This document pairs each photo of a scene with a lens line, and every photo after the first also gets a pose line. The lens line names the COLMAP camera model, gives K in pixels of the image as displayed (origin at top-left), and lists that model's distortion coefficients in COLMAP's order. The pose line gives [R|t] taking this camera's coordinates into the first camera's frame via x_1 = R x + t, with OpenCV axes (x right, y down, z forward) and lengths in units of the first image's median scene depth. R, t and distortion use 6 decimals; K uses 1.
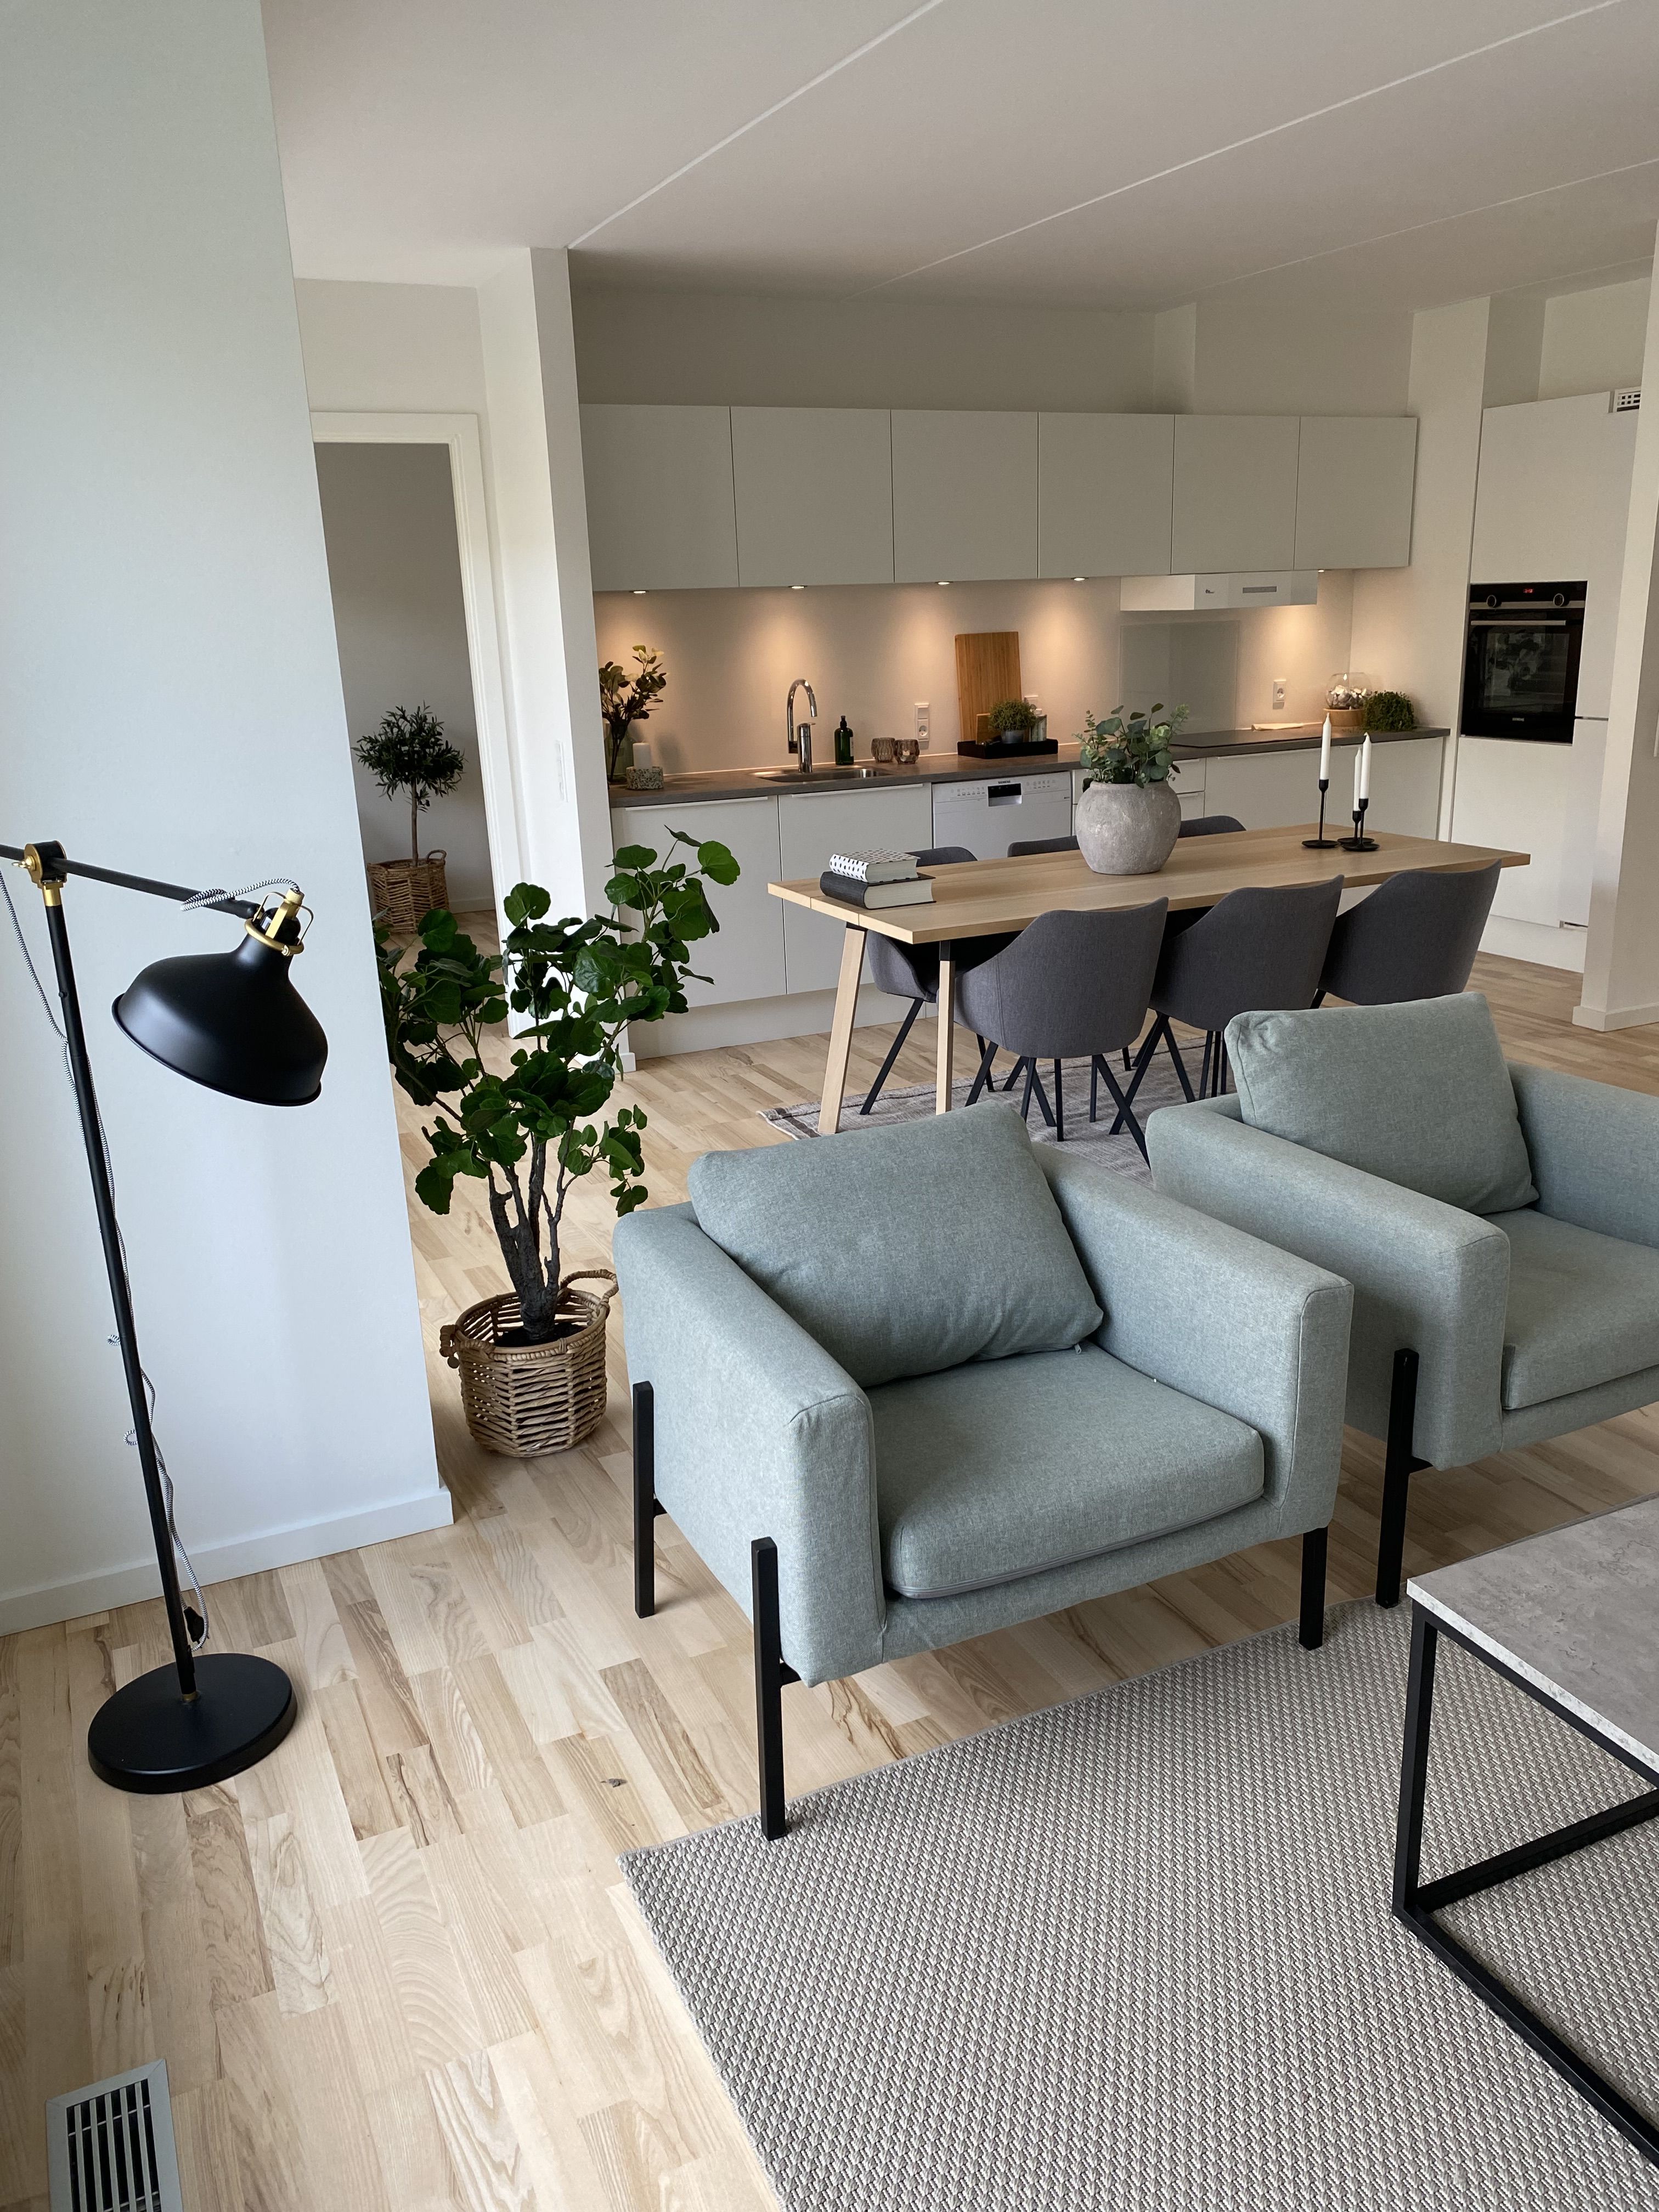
lens RADIAL K [[1661.8, 0, 829.5], [0, 1661.8, 1106.0], [0, 0, 1]] dist [0.038522, -0.107904]
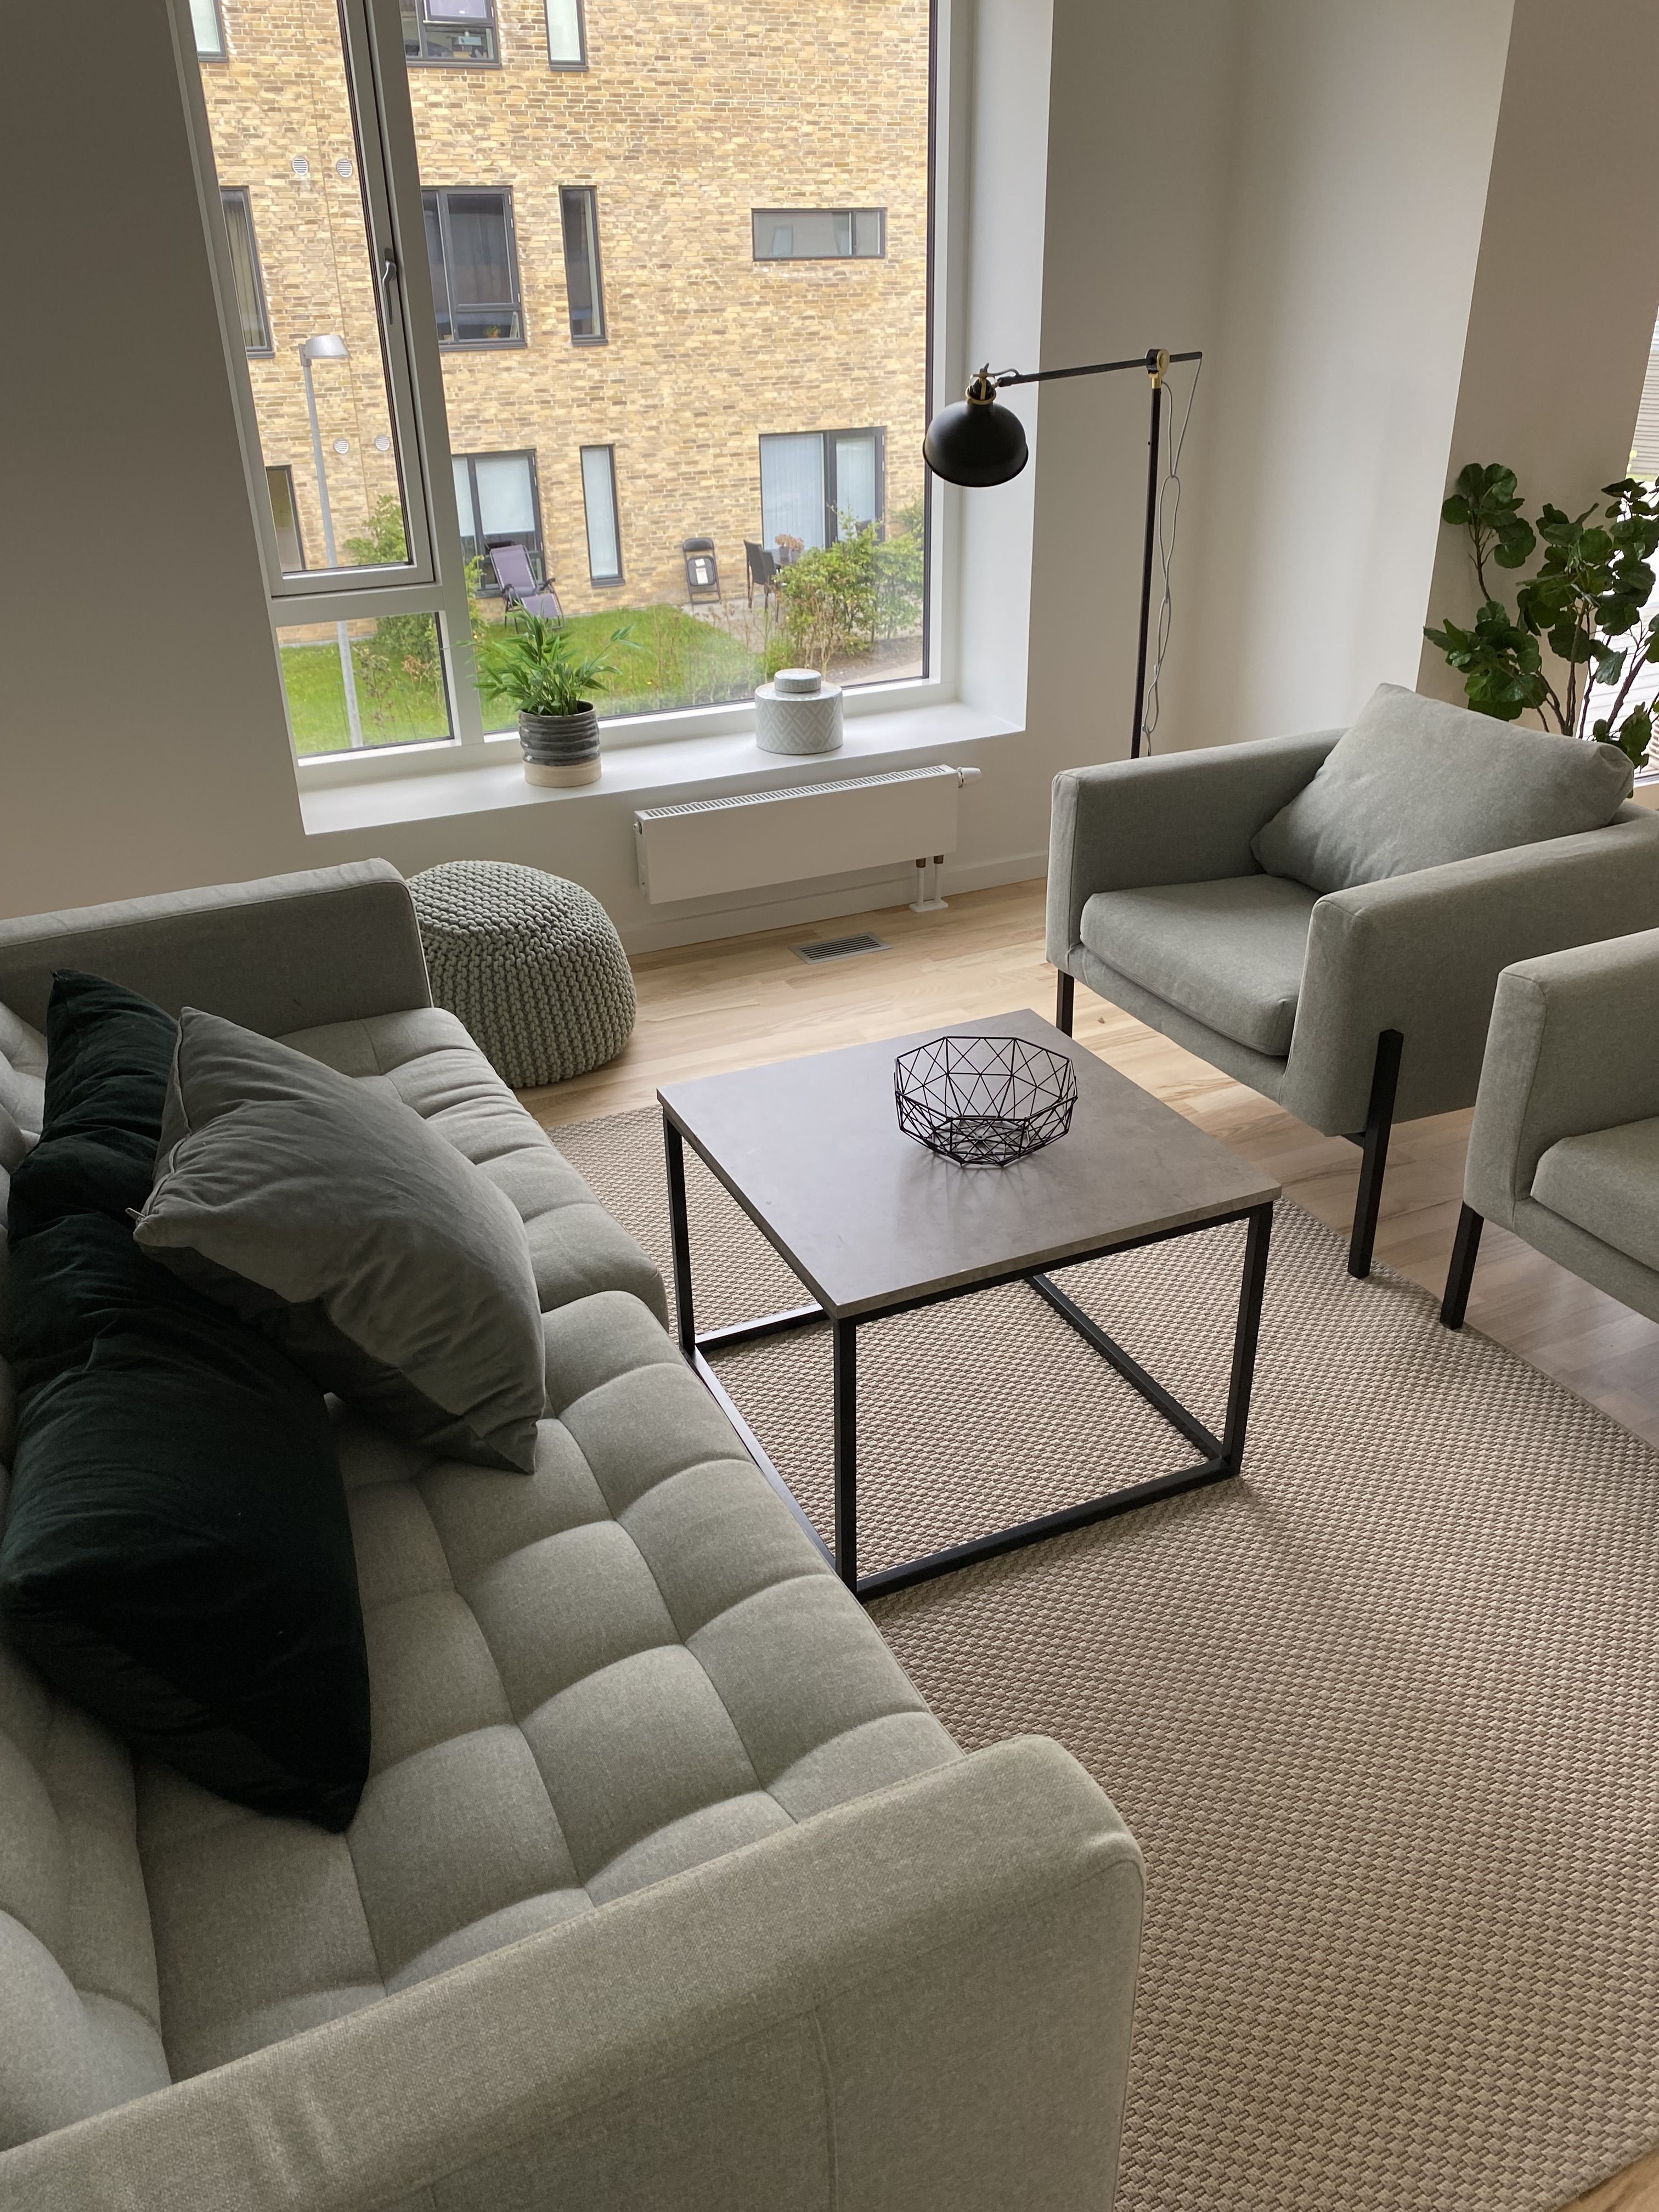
lens RADIAL K [[1661.8, 0, 829.5], [0, 1661.8, 1106.0], [0, 0, 1]] dist [0.038522, -0.107904]
pose [[-0.011403, 0.486285, -0.873726, 1.199828], [-0.279314, 0.837452, 0.469741, -0.180860], [0.960132, 0.249400, 0.126277, 0.533775]]
